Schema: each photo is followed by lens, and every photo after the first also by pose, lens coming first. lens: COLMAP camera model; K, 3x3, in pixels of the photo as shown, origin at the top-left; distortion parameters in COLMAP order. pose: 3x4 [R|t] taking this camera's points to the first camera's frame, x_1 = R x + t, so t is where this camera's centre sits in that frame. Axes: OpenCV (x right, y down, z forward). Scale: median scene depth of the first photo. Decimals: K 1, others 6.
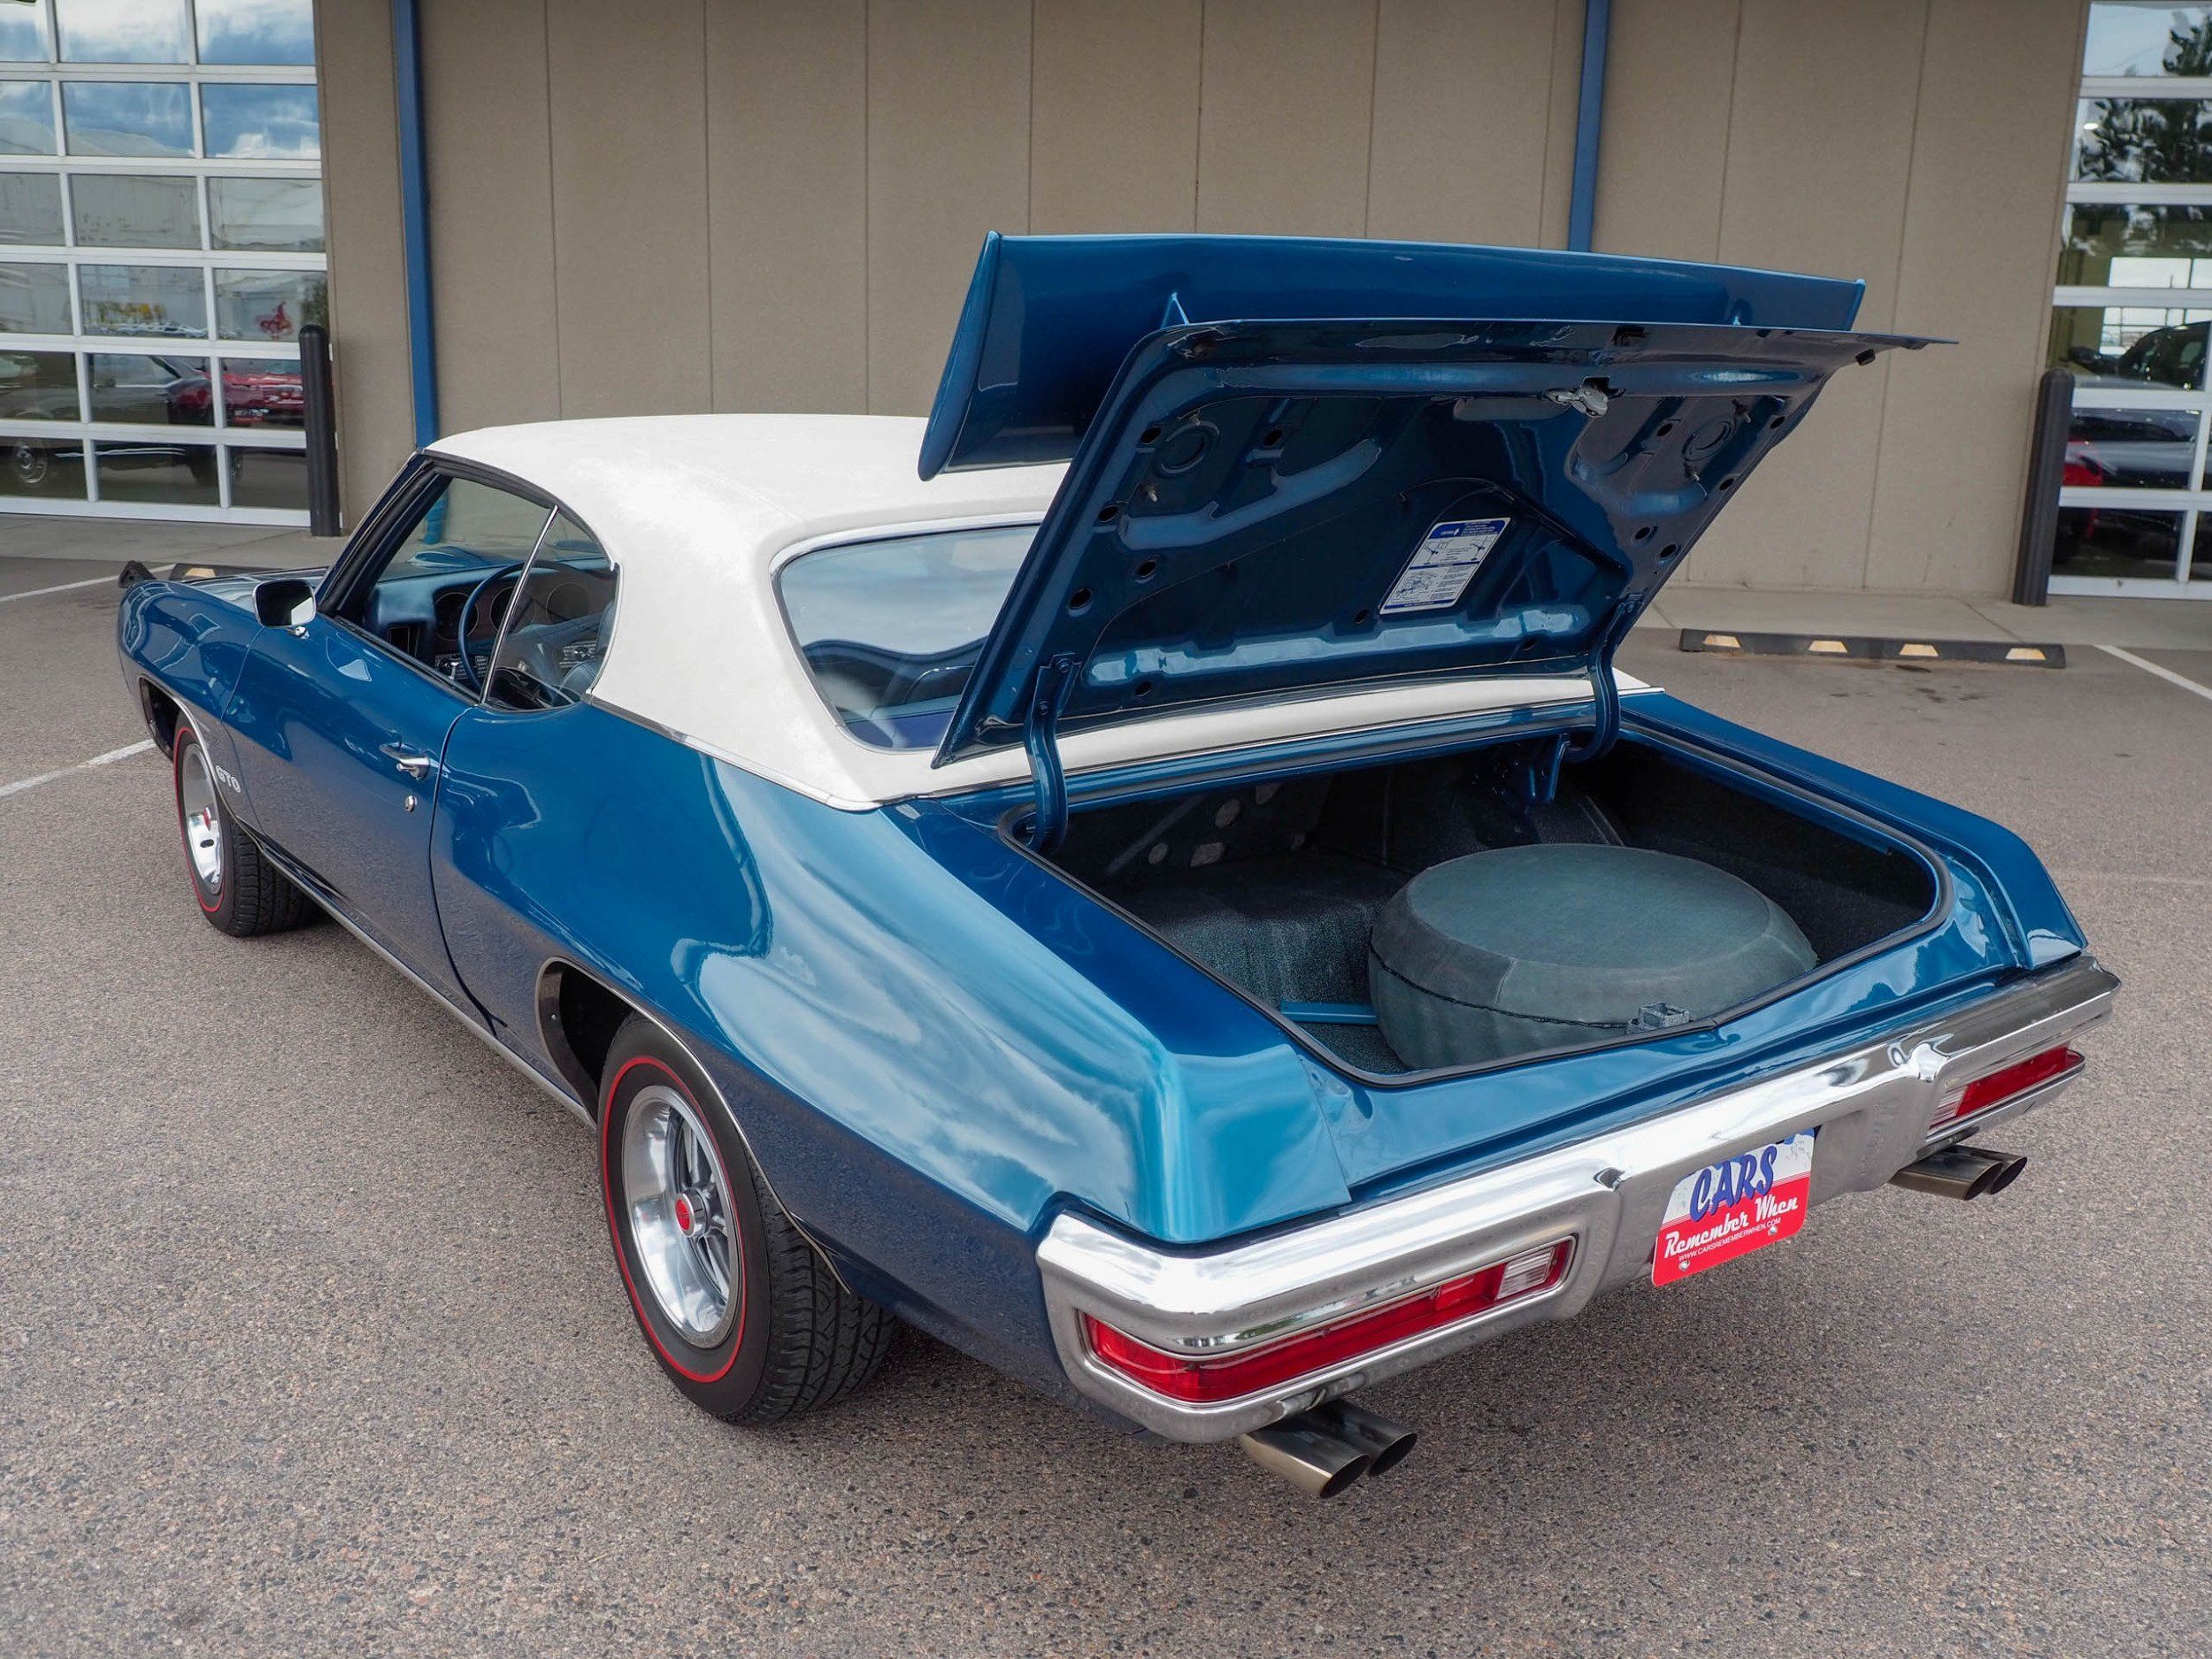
lens RADIAL K [[1980.9, 0, 1129.5], [0, 1980.9, 816.4], [0, 0, 1]] dist [0.000945, 0.003288]
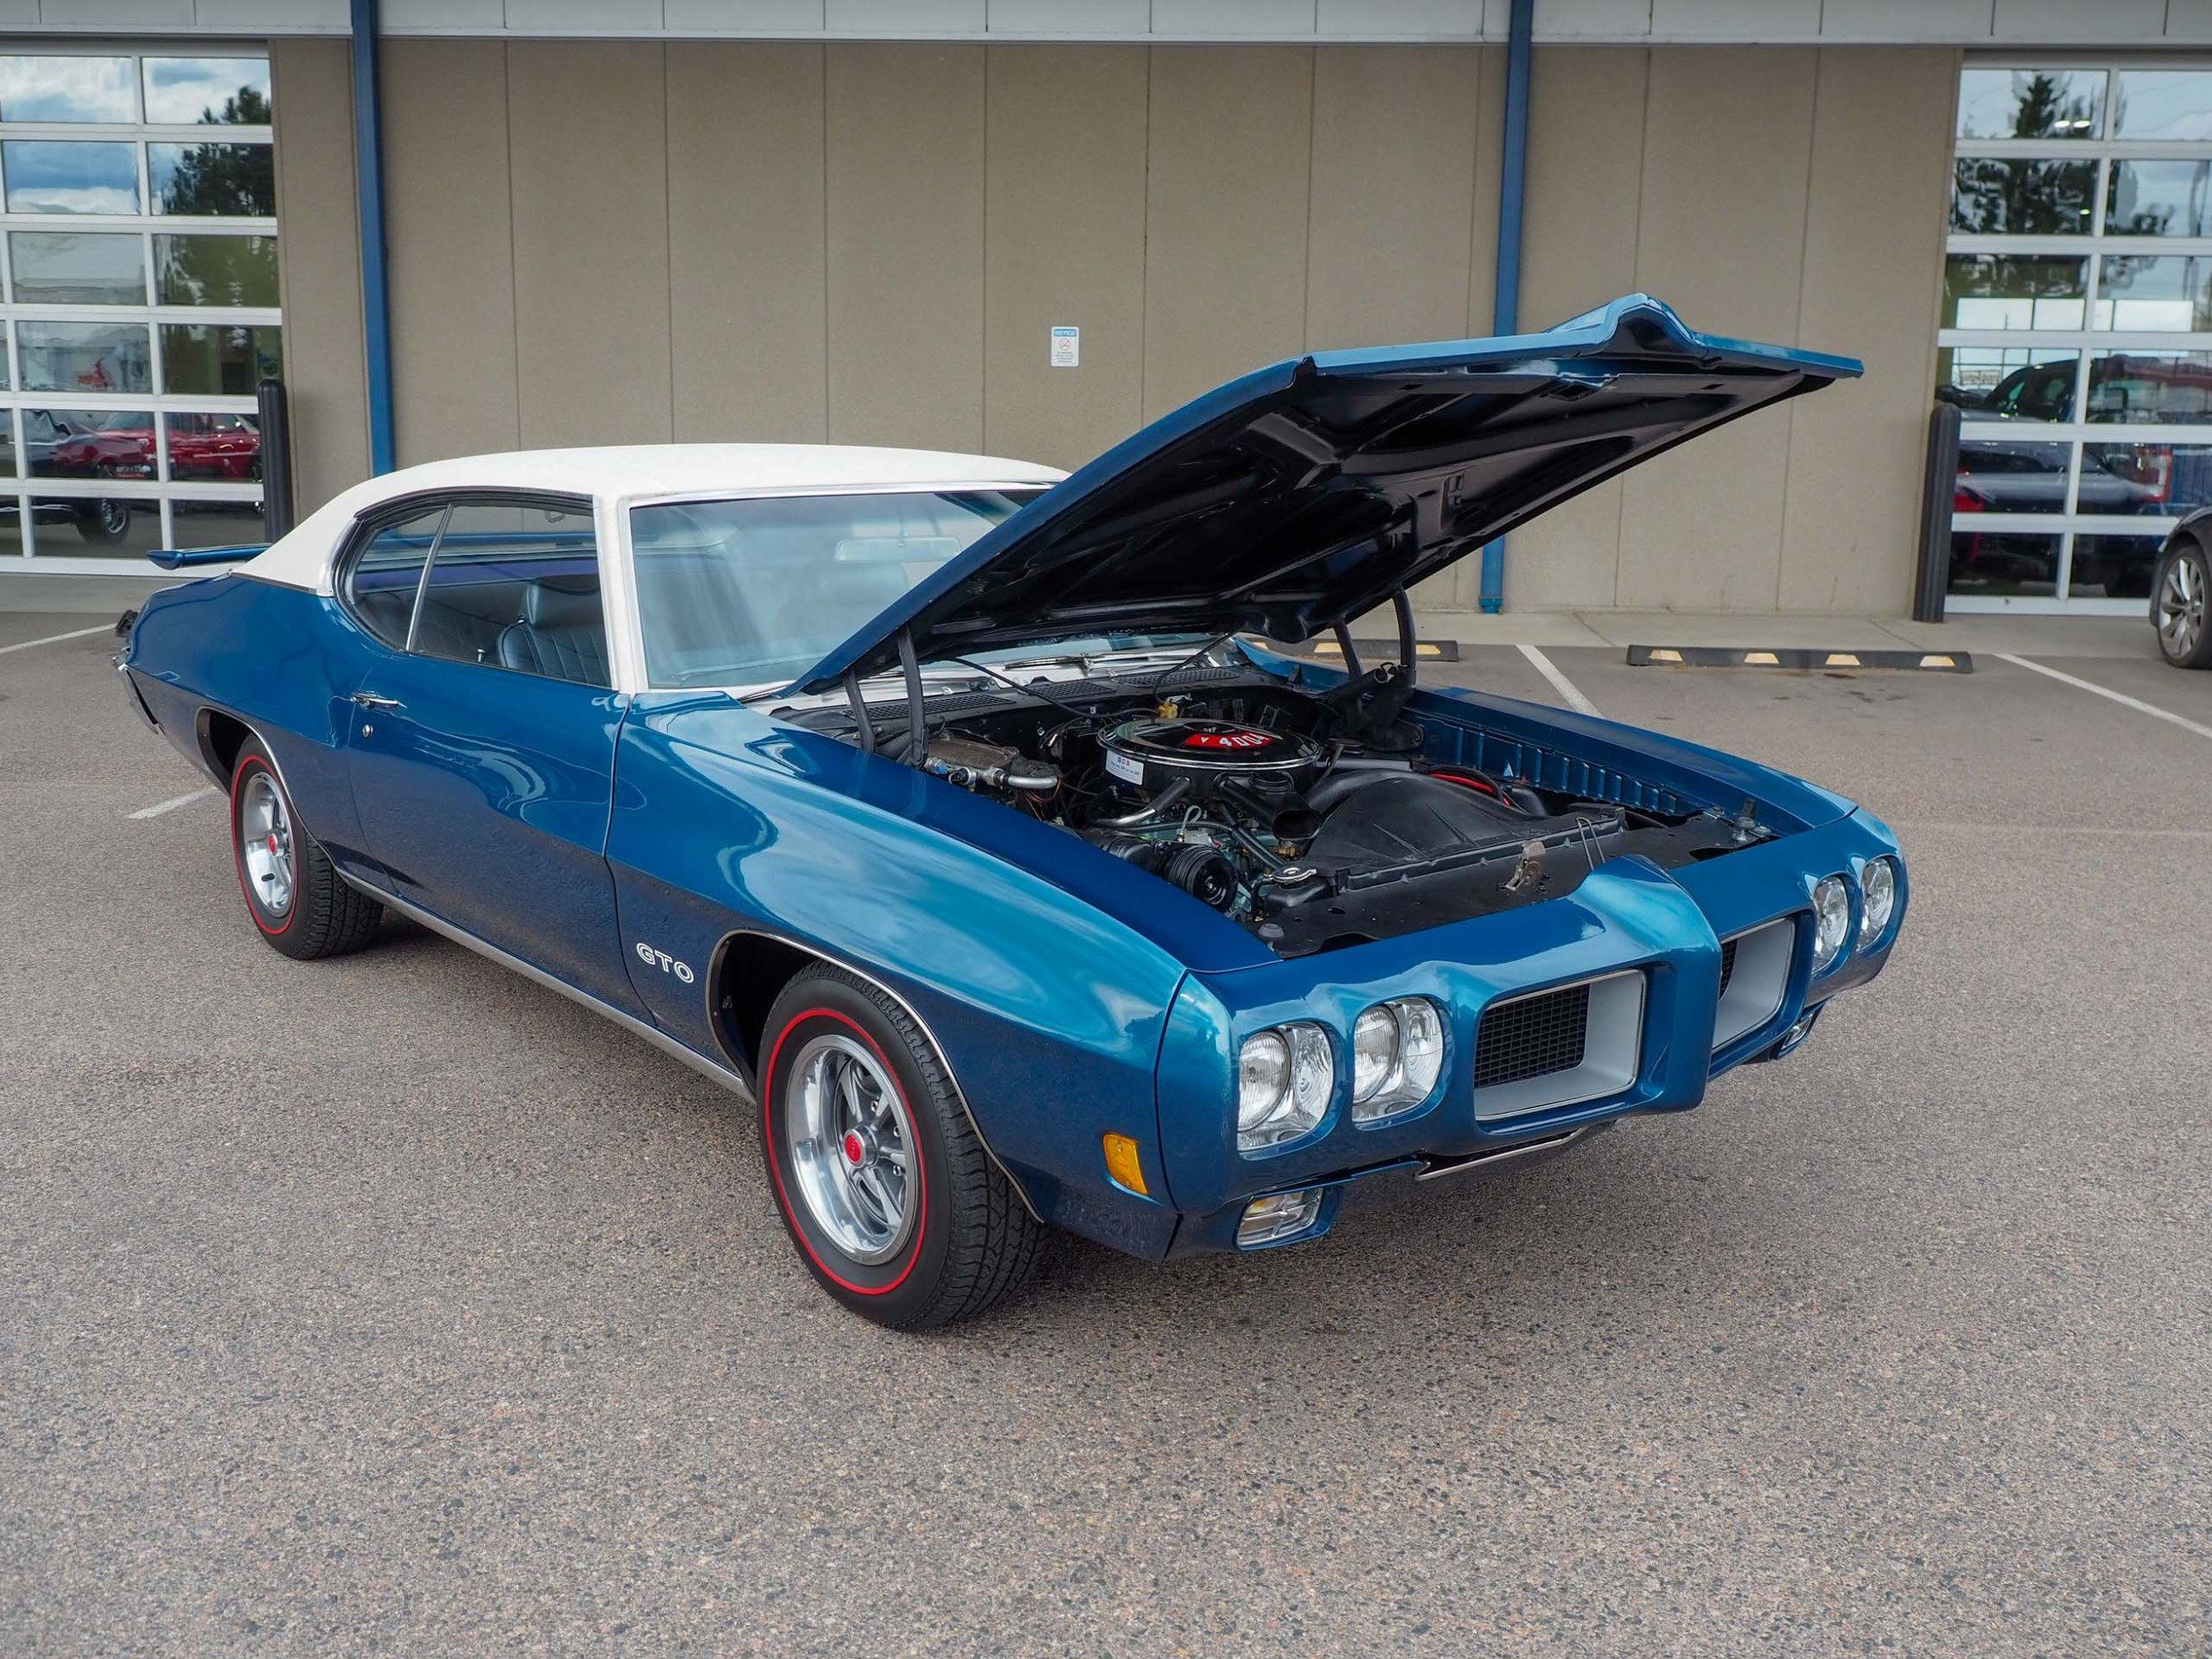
lens RADIAL K [[2116.5, 0, 1123.7], [0, 2116.5, 815.2], [0, 0, 1]] dist [0.014426, -0.015053]
pose [[0.996189, -0.025766, 0.083326, -0.331899], [0.028840, 0.998939, -0.035907, 0.110443], [-0.082312, 0.038173, 0.995875, -0.448635]]
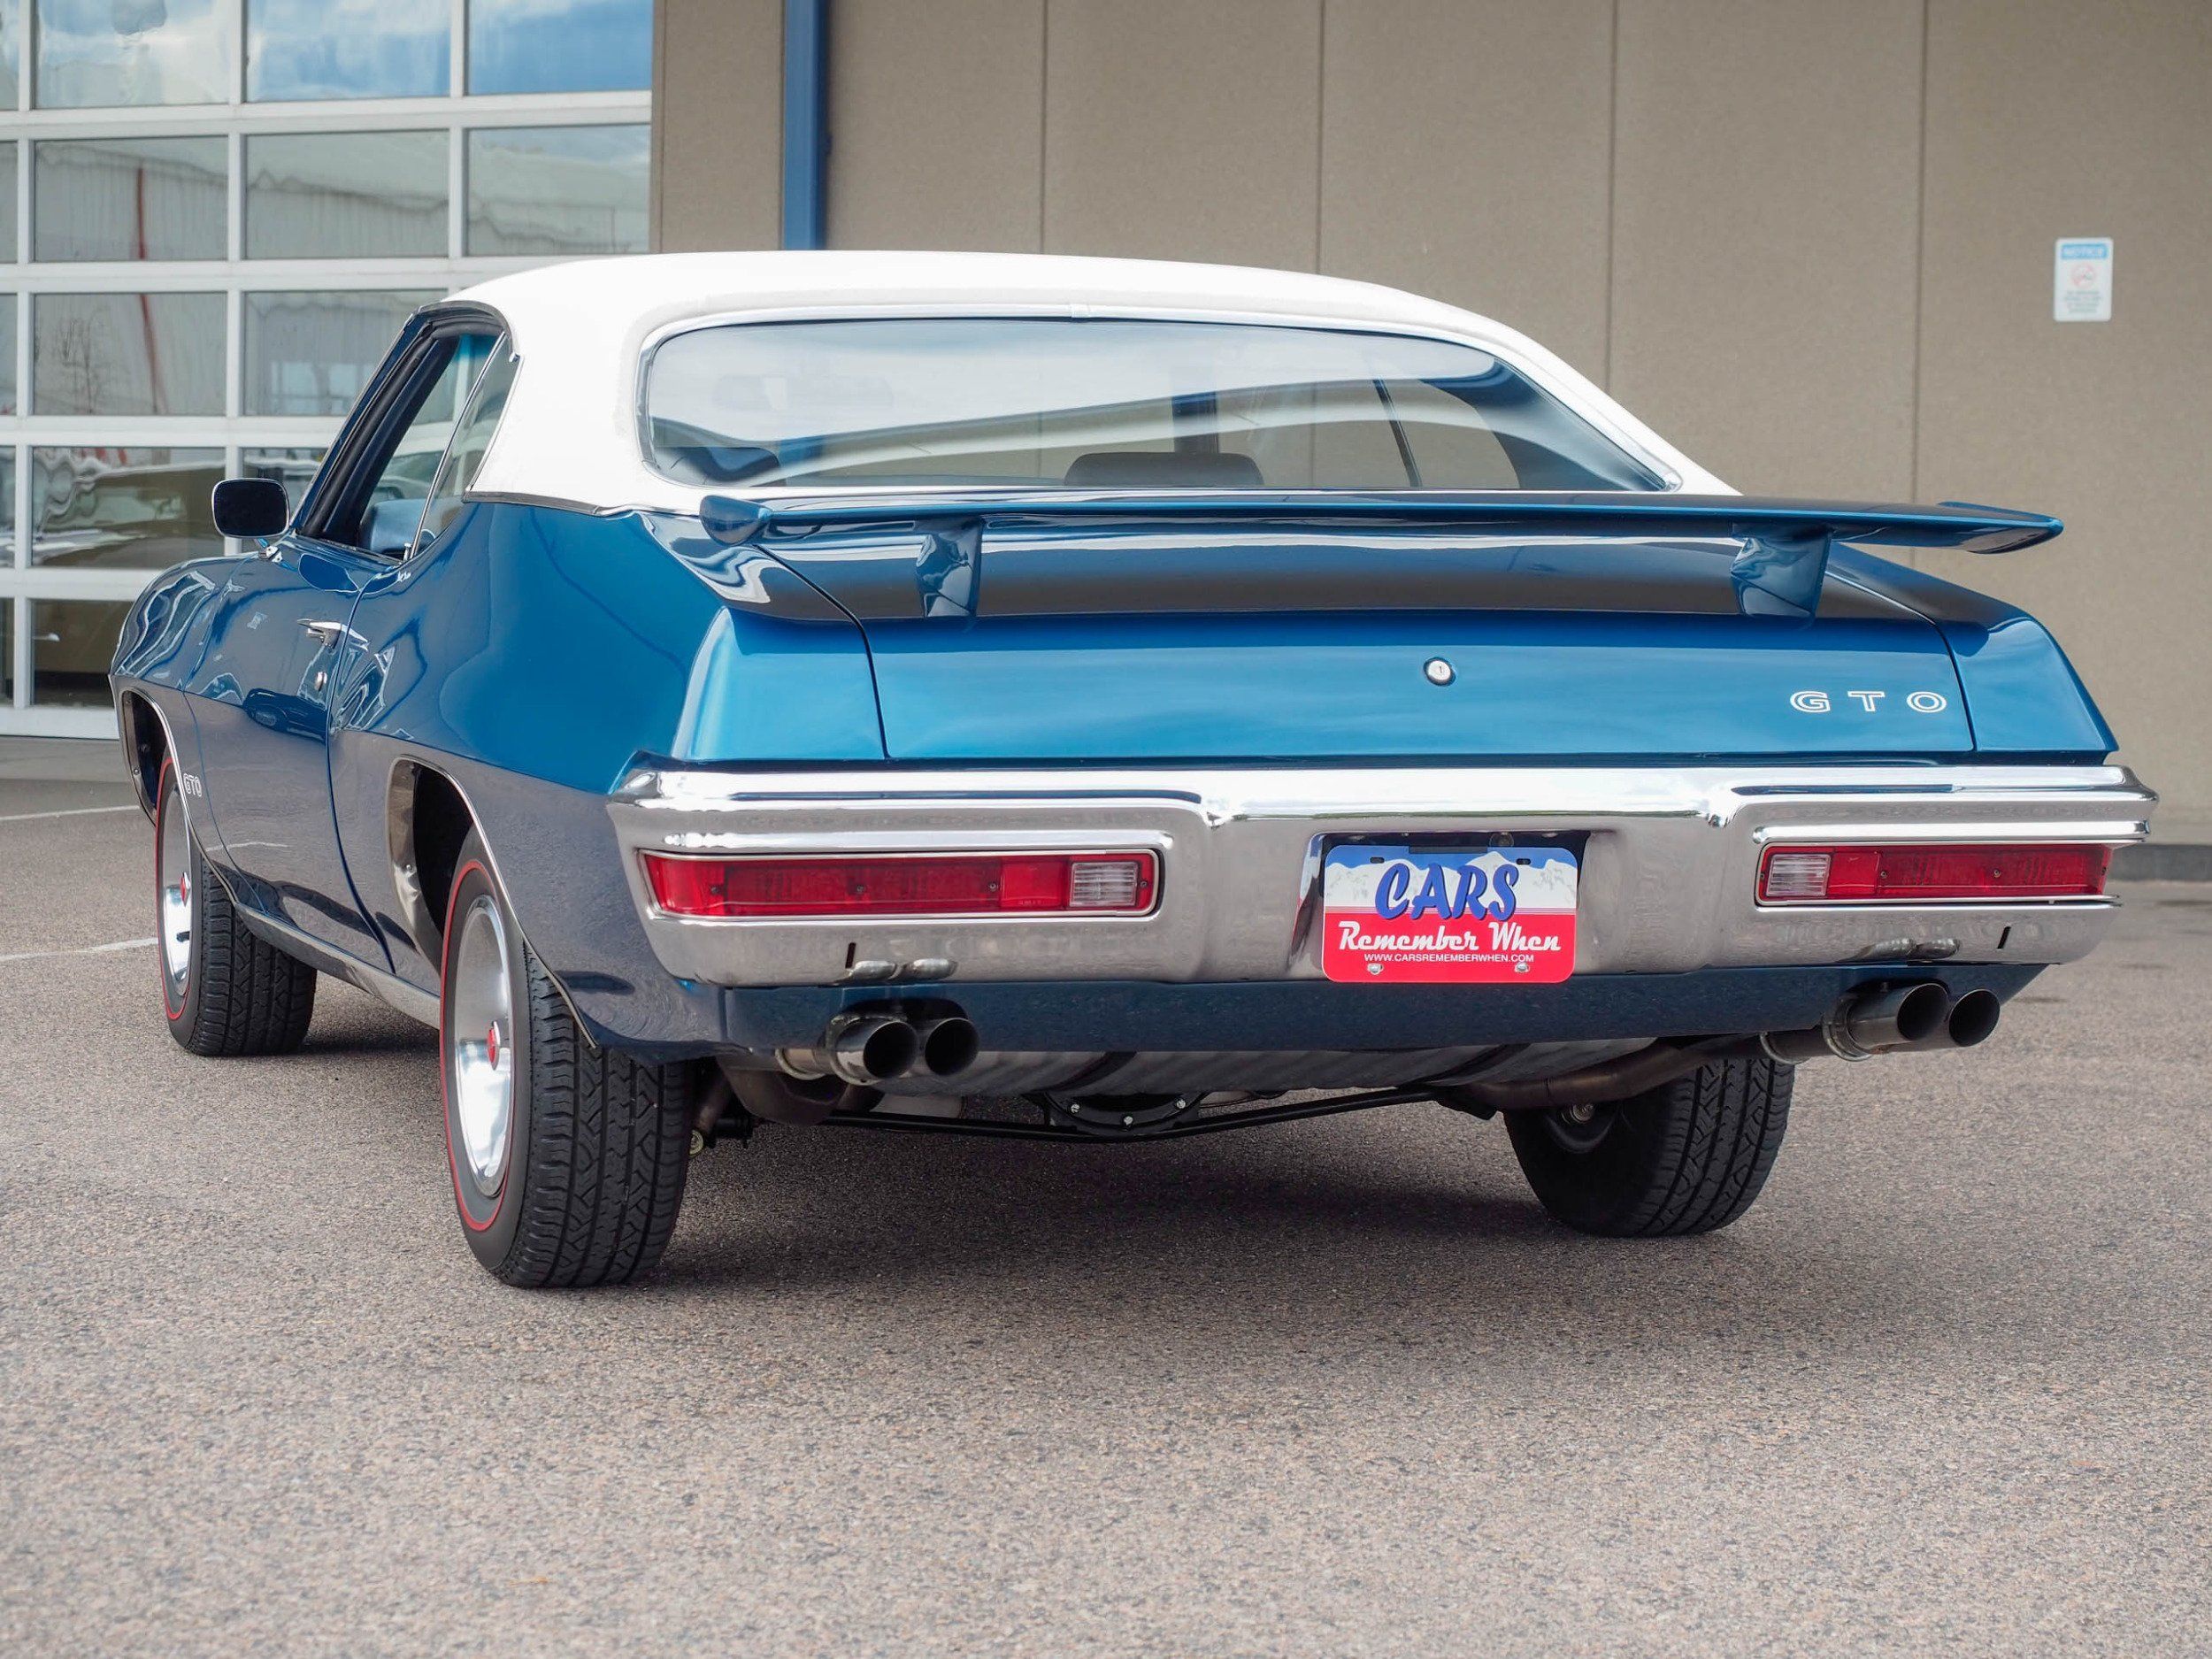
lens RADIAL K [[5178.0, 0, 1108.0], [0, 5178.0, 867.2], [0, 0, 1]] dist [0.051474, -0.017189]
pose [[0.943755, 0.010397, -0.330482, 0.842542], [-0.071197, 0.982449, -0.172407, 0.531495], [0.322889, 0.186239, 0.927932, -1.130094]]
